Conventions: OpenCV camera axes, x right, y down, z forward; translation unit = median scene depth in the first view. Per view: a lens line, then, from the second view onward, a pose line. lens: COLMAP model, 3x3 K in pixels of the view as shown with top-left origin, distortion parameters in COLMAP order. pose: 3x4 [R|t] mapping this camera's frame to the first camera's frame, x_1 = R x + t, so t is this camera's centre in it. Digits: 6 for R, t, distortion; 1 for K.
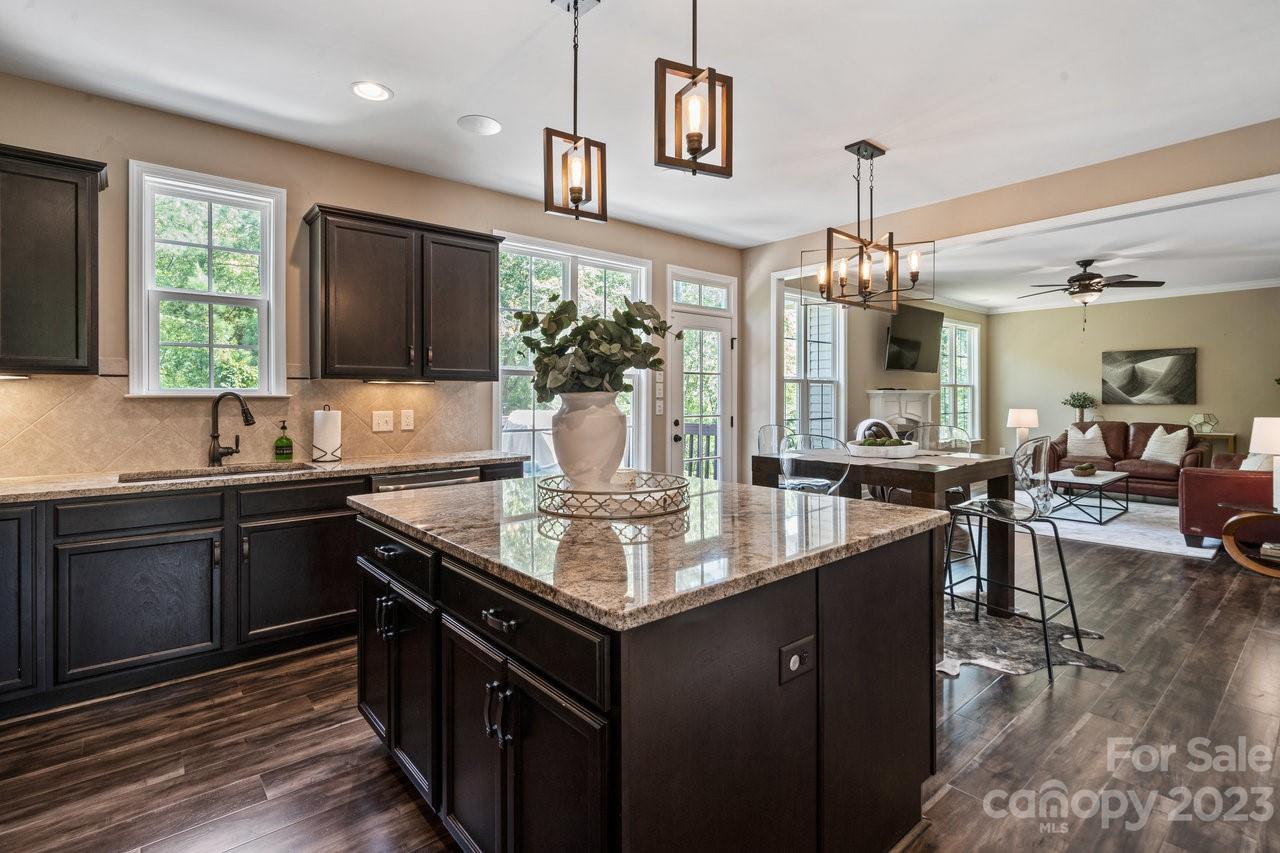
lens RADIAL K [[602.9, 0, 635.6], [0, 602.9, 394.6], [0, 0, 1]] dist [-0.000500, 0.000065]
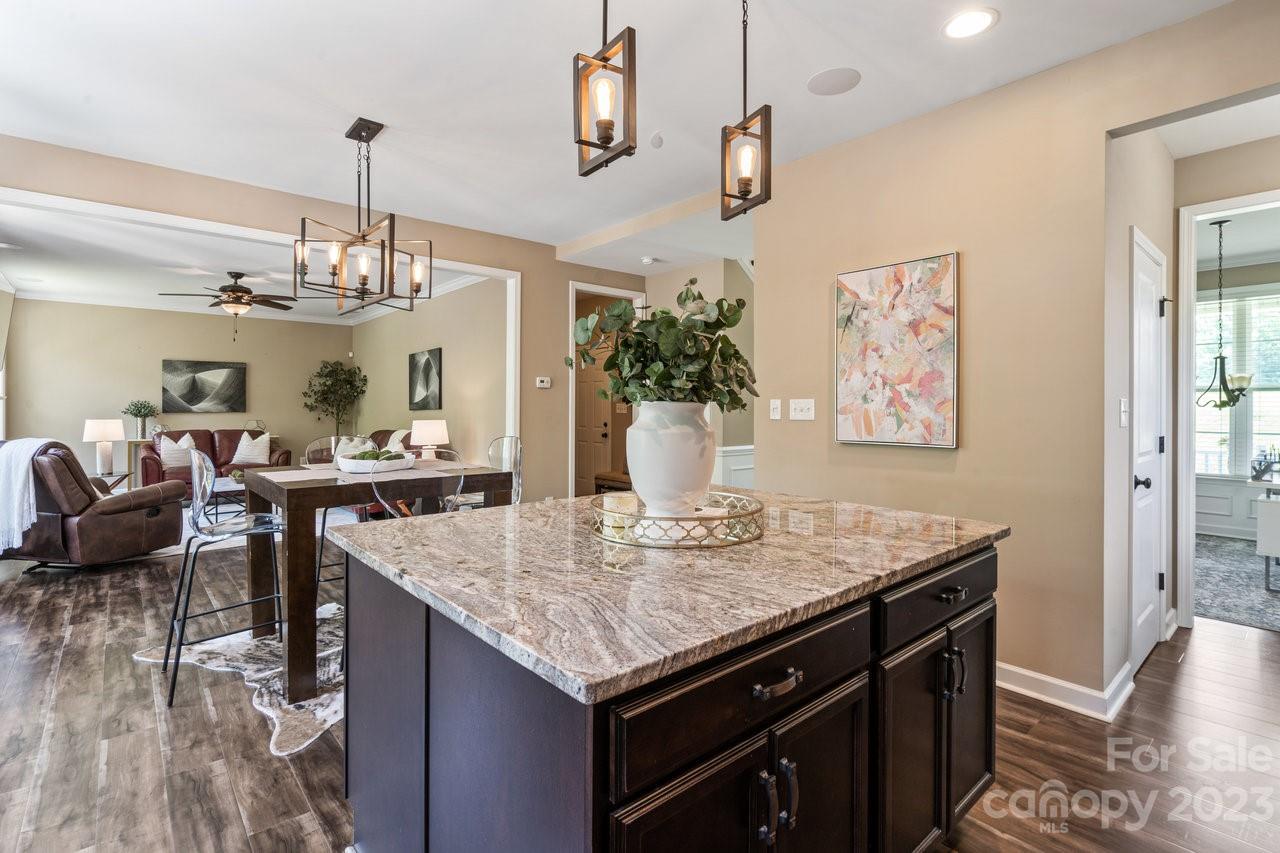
lens RADIAL K [[601.9, 0, 638.0], [0, 601.9, 405.3], [0, 0, 1]] dist [-0.002141, -0.000229]
pose [[-0.008208, 0.001755, 0.999965, -0.227087], [-0.005737, 0.999982, -0.001803, 0.000617], [-0.999950, -0.005752, -0.008197, 0.263478]]
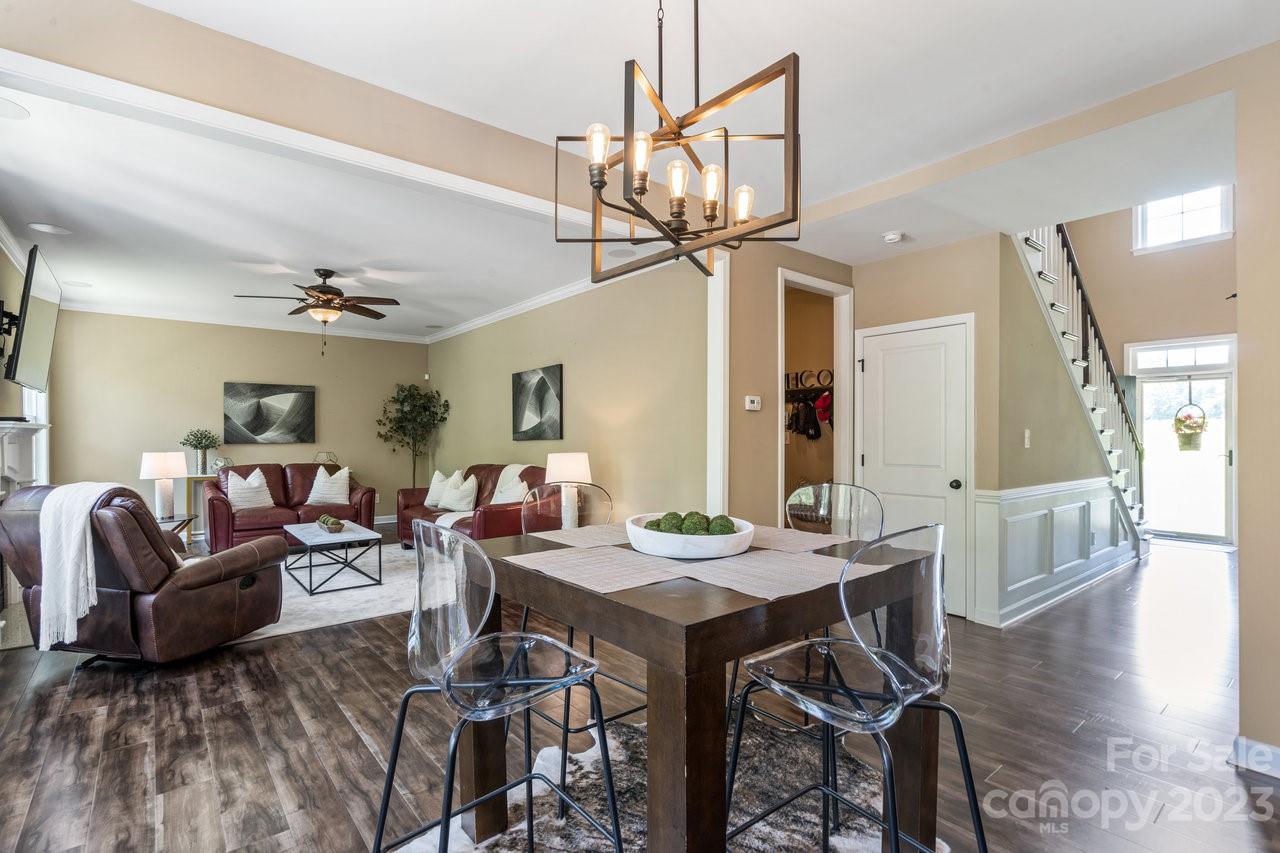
lens RADIAL K [[600.1, 0, 629.7], [0, 600.1, 436.9], [0, 0, 1]] dist [-0.000862, 0.000310]
pose [[0.031471, -0.002019, 0.999503, -0.049519], [-0.004143, 0.999989, 0.002151, 0.001696], [-0.999496, -0.004209, 0.031462, 0.451485]]
